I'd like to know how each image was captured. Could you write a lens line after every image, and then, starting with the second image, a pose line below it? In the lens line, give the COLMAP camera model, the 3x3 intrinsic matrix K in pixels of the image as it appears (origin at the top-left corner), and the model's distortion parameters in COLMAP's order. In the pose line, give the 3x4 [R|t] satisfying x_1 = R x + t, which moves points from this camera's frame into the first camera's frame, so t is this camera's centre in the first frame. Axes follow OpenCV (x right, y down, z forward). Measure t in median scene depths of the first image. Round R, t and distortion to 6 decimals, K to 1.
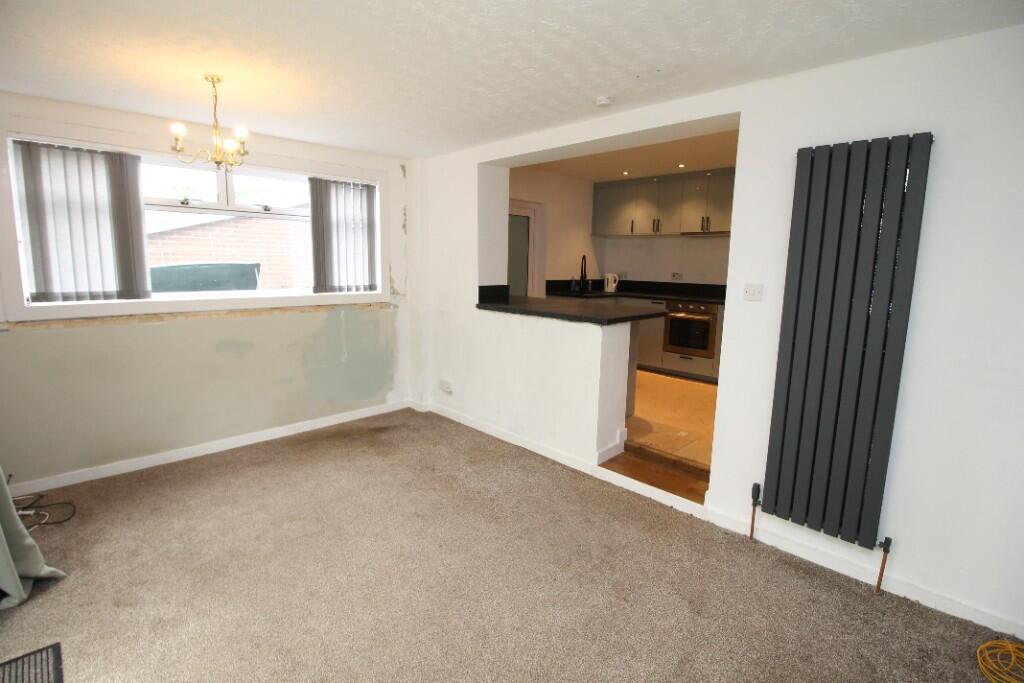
lens RADIAL K [[478.5, 0, 506.8], [0, 478.5, 330.7], [0, 0, 1]] dist [-0.004983, -0.009364]
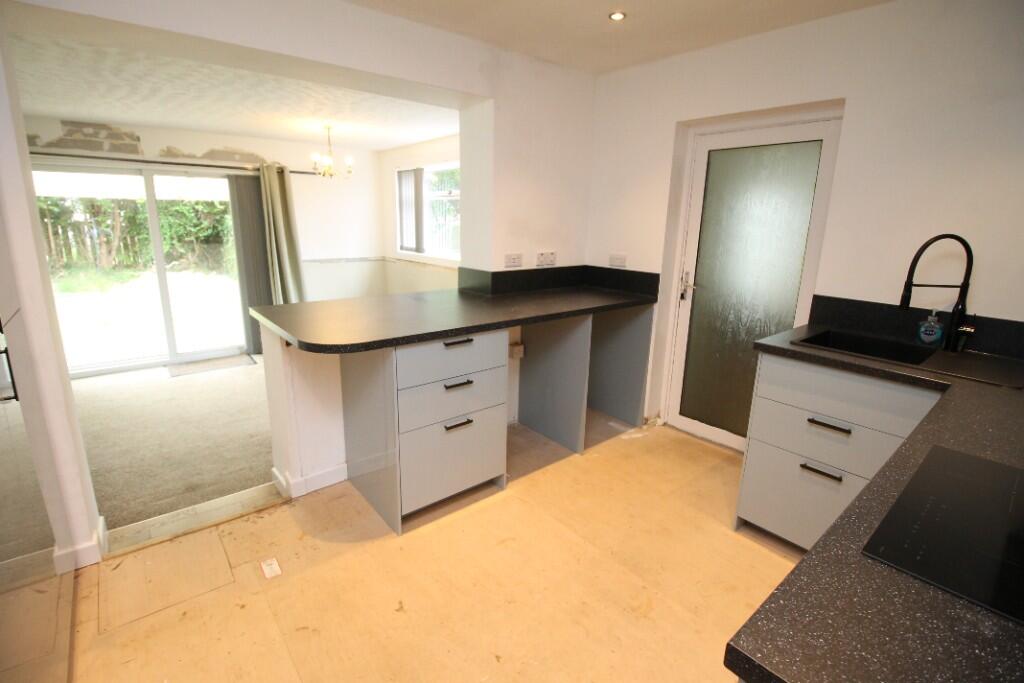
lens RADIAL K [[478.5, 0, 510.5], [0, 478.5, 331.6], [0, 0, 1]] dist [-0.004983, -0.009364]
pose [[-0.080213, 0.210440, -0.974311, 1.039119], [-0.163532, 0.961437, 0.221123, -0.252553], [0.983272, 0.177068, -0.042706, 1.581890]]
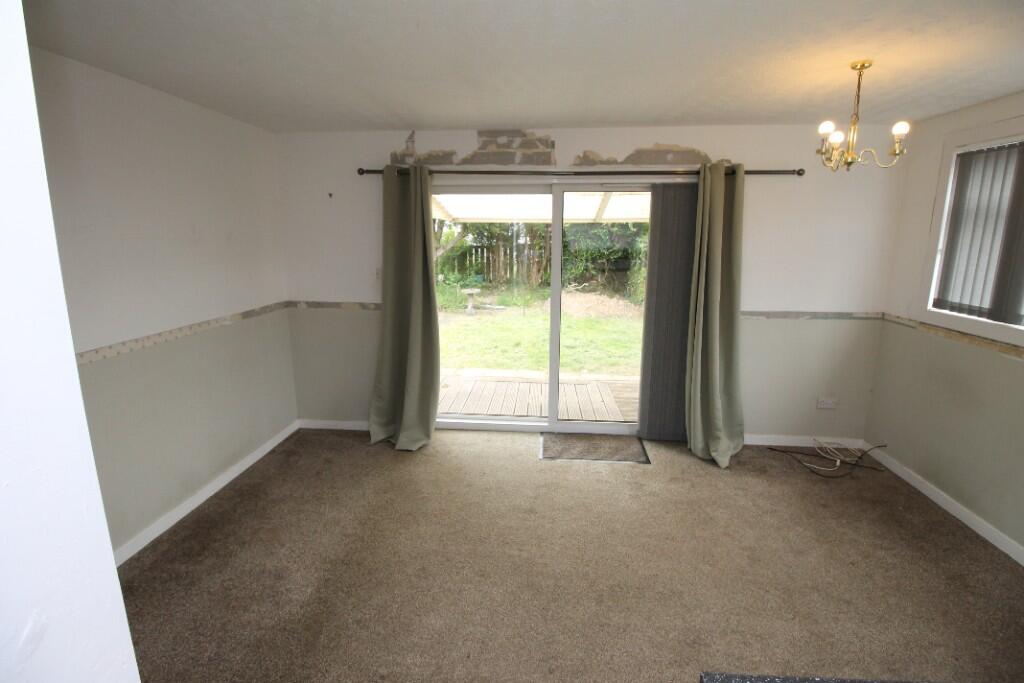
lens RADIAL K [[478.5, 0, 512.1], [0, 478.5, 333.3], [0, 0, 1]] dist [-0.004983, -0.009364]
pose [[-0.754311, 0.116028, -0.646183, 0.398646], [-0.108260, 0.948802, 0.296741, -0.212765], [0.647529, 0.293790, -0.703131, 1.120107]]
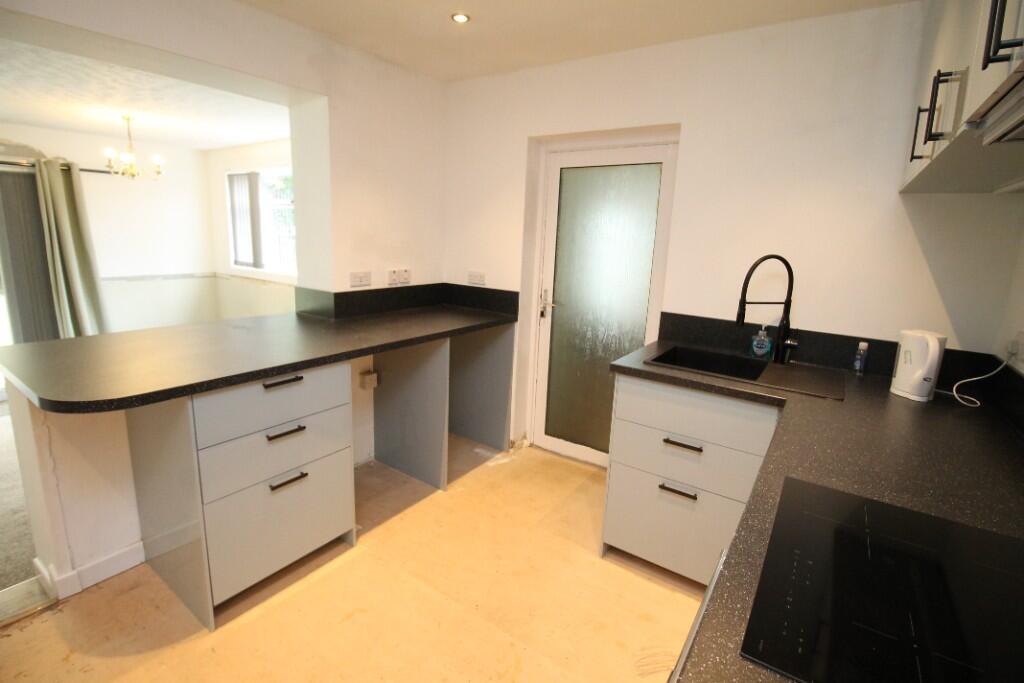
lens RADIAL K [[478.5, 0, 510.7], [0, 478.5, 332.0], [0, 0, 1]] dist [-0.004983, -0.009364]
pose [[0.186479, 0.184560, -0.964968, 0.956064], [-0.174540, 0.972796, 0.152328, -0.265203], [0.966831, 0.140019, 0.213619, 1.615593]]
